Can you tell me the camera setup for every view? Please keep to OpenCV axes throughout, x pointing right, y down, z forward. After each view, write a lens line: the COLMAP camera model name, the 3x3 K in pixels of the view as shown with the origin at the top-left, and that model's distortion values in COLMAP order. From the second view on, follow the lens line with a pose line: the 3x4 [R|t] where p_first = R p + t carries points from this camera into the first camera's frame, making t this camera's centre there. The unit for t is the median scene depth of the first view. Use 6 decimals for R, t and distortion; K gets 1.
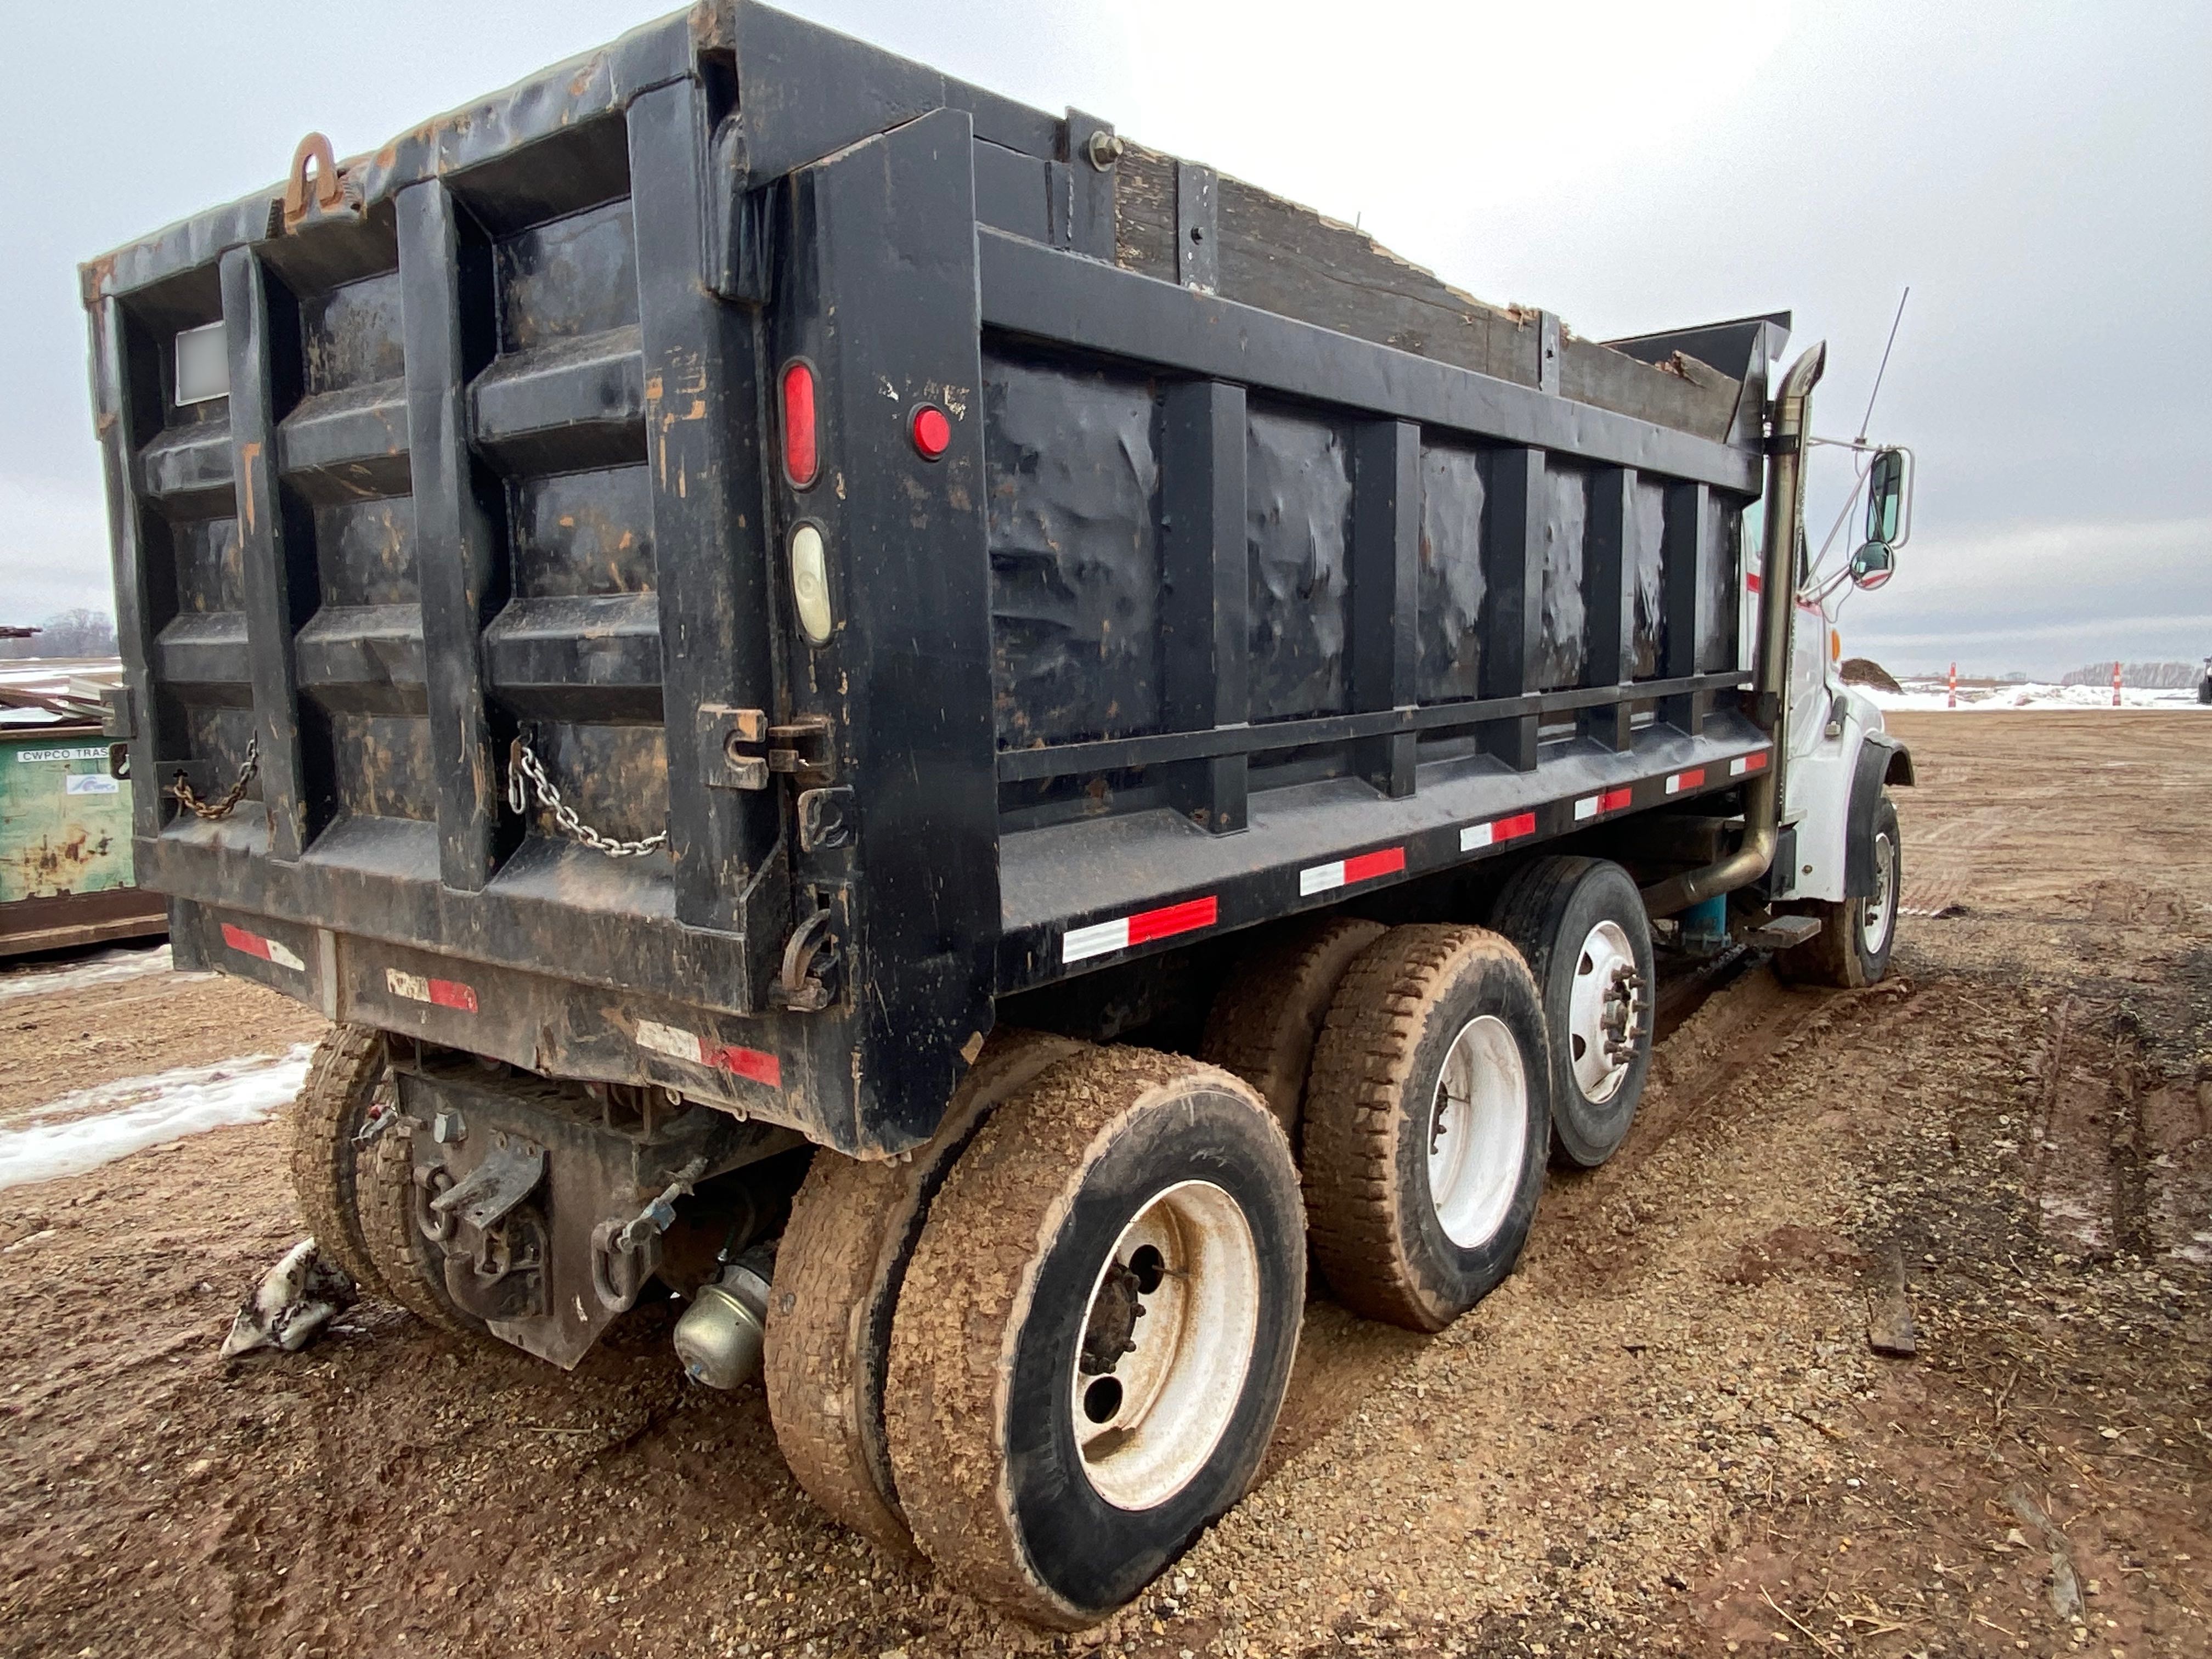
lens RADIAL K [[1581.6, 0, 1106.0], [0, 1581.6, 829.5], [0, 0, 1]] dist [0.008296, -0.003179]
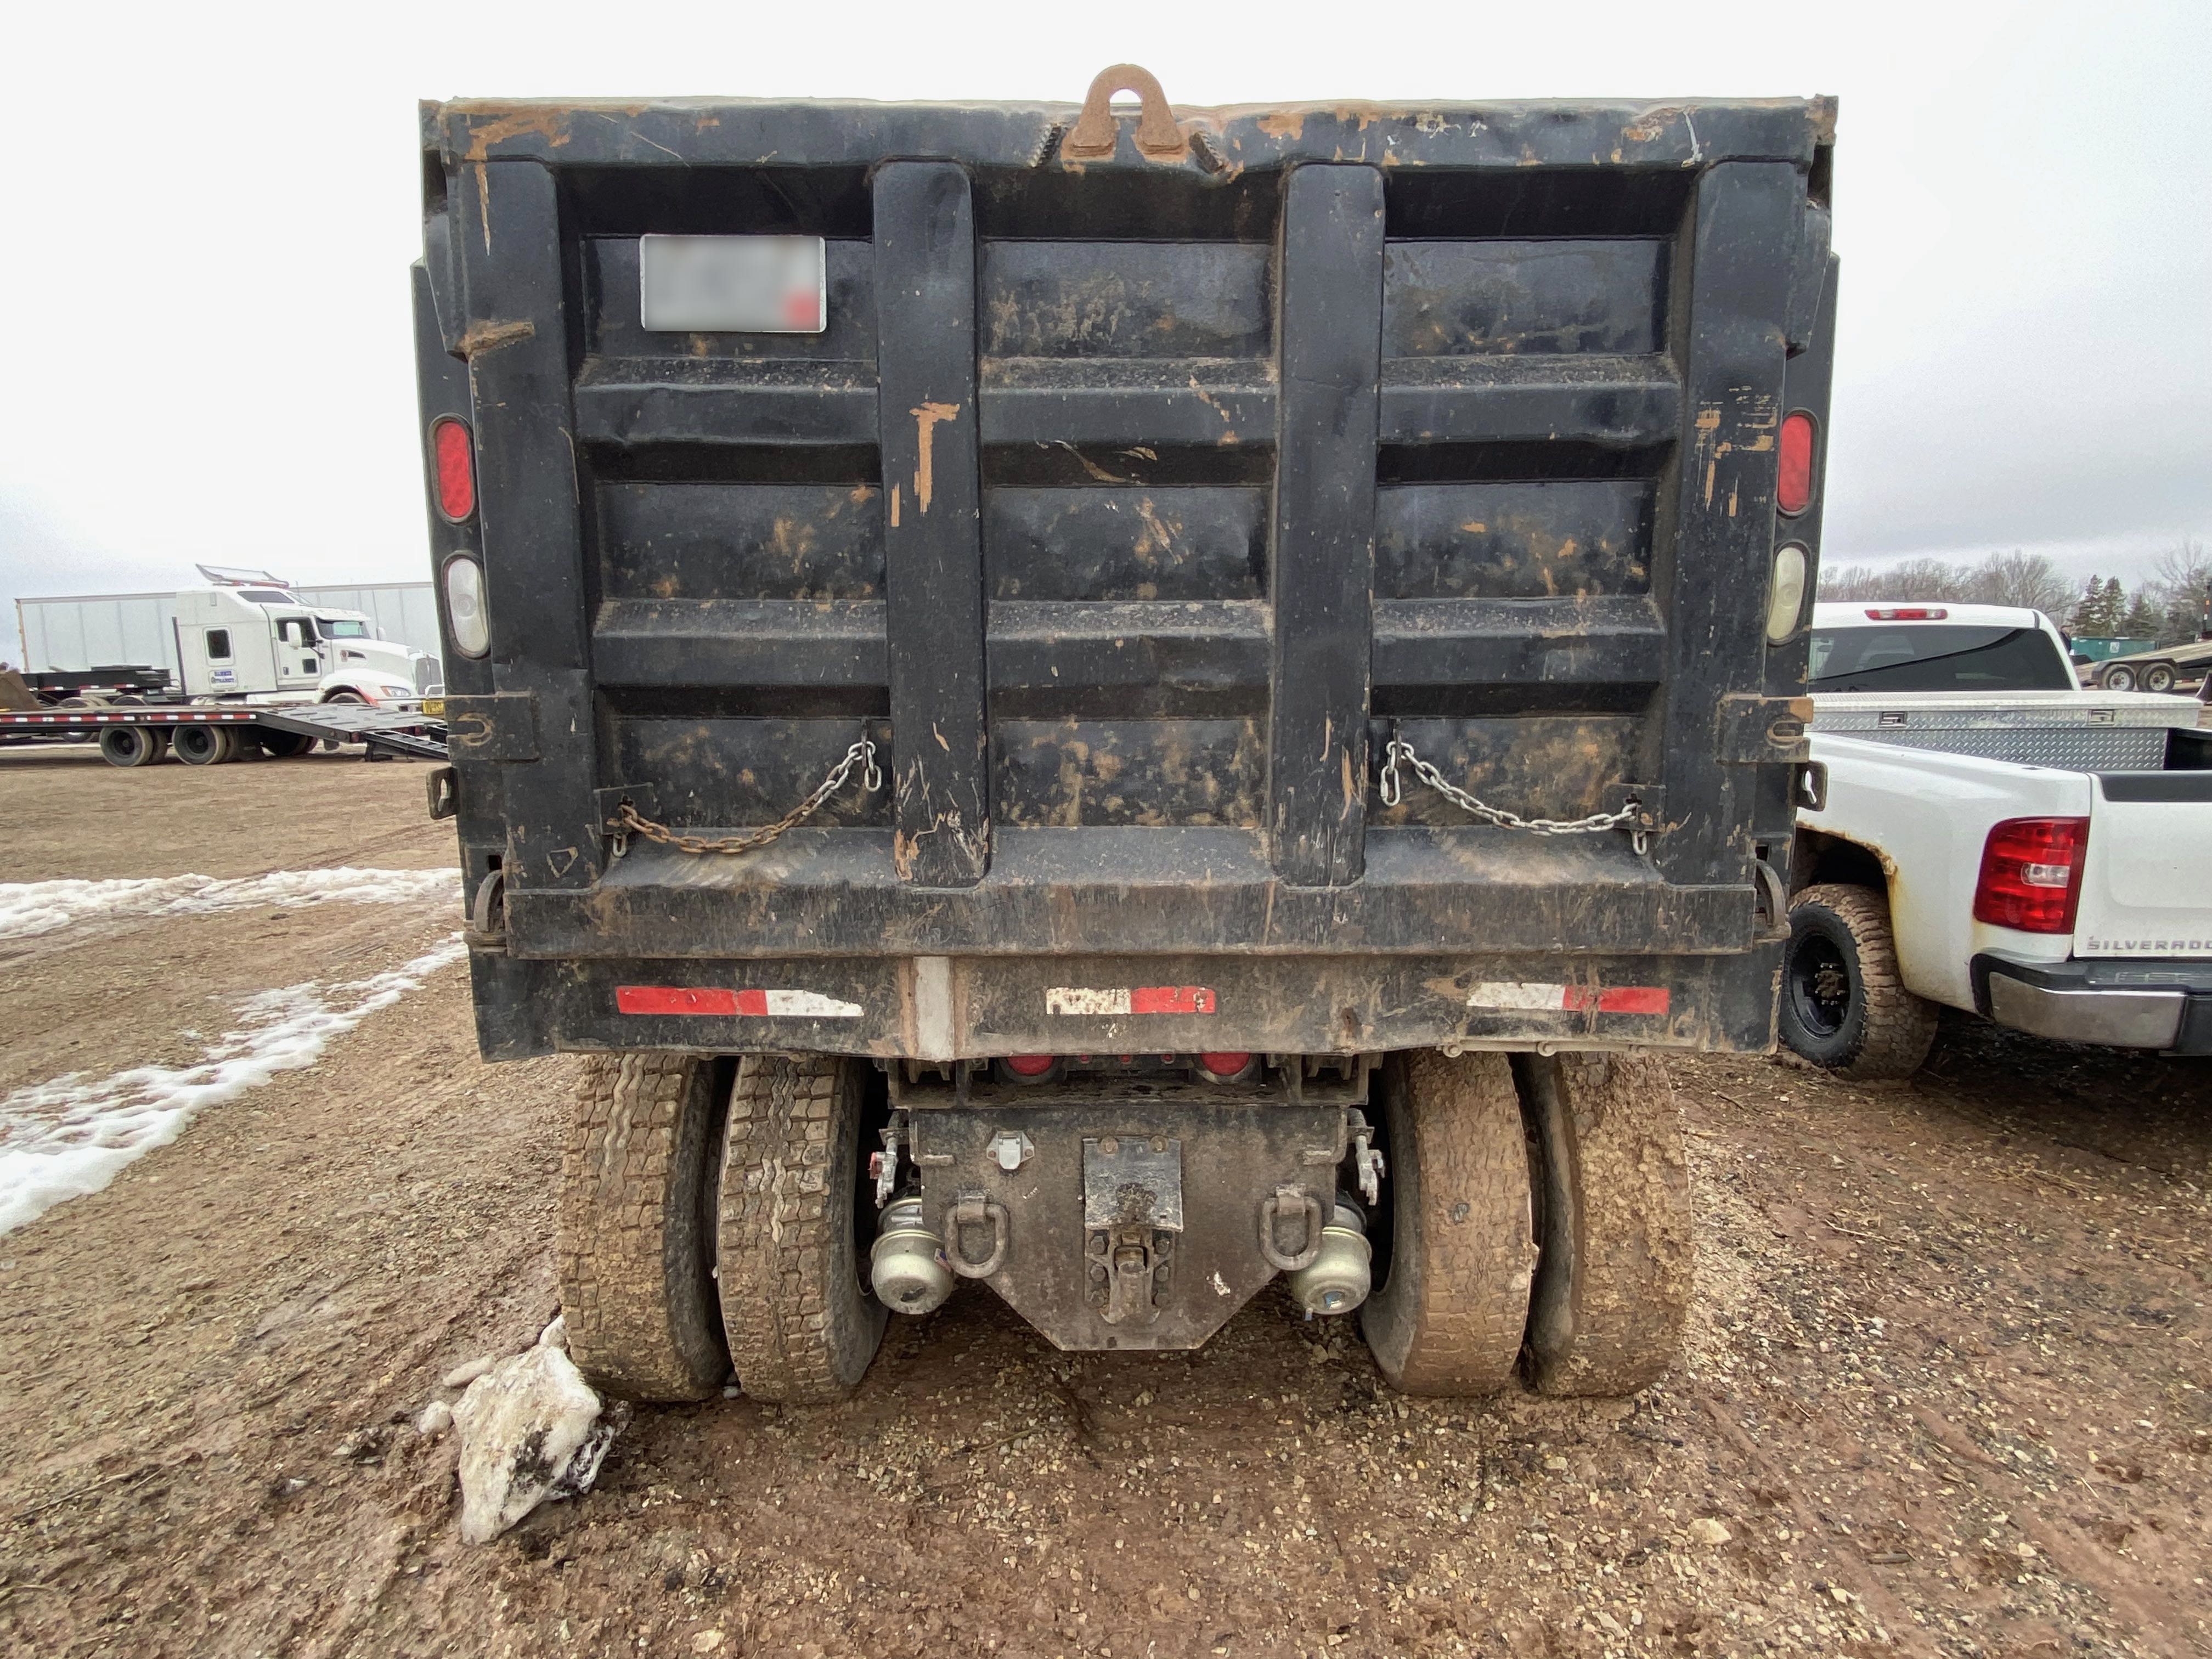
lens RADIAL K [[1178.8, 0, 1106.0], [0, 1178.8, 829.5], [0, 0, 1]] dist [0.051099, -0.034974]
pose [[0.780160, -0.073129, 0.621291, -1.029593], [0.065389, 0.997236, 0.035270, -0.035168], [-0.622153, 0.013109, 0.782786, 0.517746]]
